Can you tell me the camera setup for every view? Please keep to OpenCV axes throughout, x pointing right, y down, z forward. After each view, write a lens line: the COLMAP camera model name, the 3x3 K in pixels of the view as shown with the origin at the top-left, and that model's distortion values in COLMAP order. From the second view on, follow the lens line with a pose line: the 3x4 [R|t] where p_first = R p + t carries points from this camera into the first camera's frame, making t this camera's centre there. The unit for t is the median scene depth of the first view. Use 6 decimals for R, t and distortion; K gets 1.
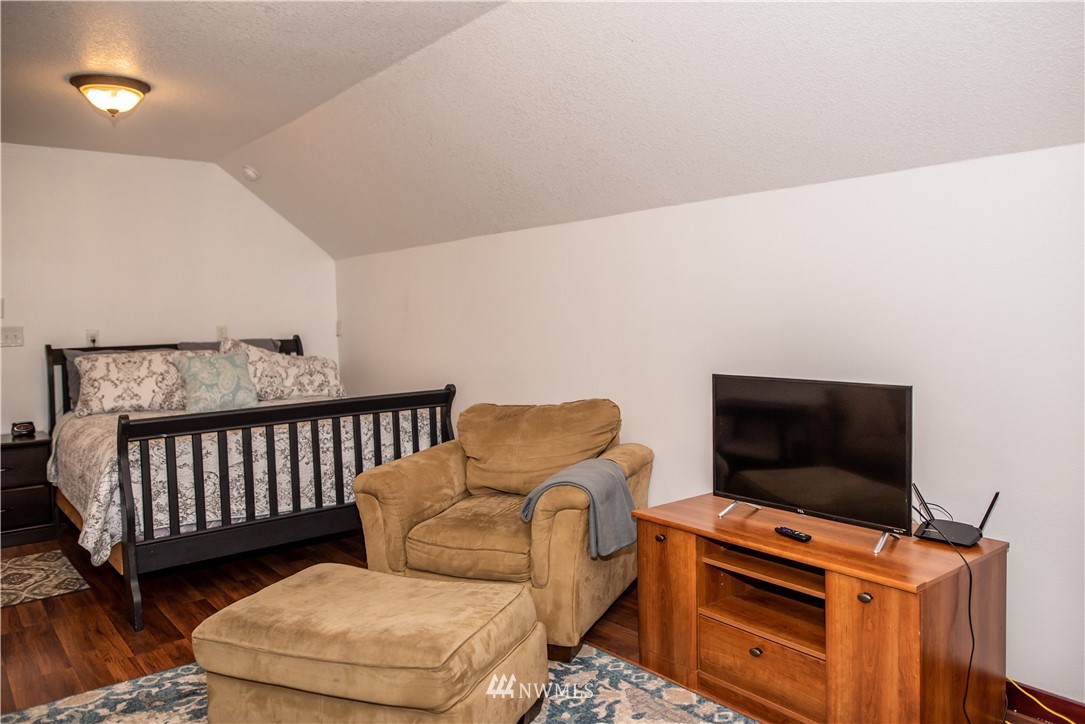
lens RADIAL K [[757.9, 0, 552.1], [0, 757.9, 346.8], [0, 0, 1]] dist [-0.036176, 0.030364]
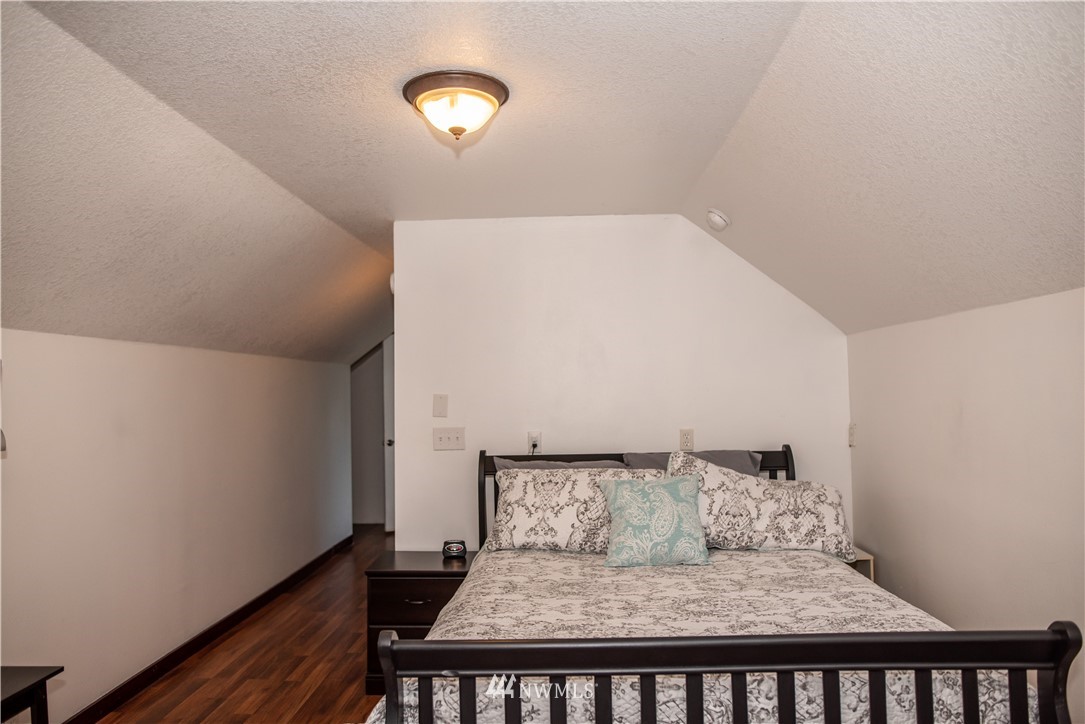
lens RADIAL K [[757.9, 0, 544.9], [0, 757.9, 366.7], [0, 0, 1]] dist [-0.036176, 0.030364]
pose [[0.758547, -0.012881, -0.651491, -0.070046], [-0.030858, 0.997973, -0.055661, -0.054605], [0.650887, 0.062326, 0.756612, 0.423105]]
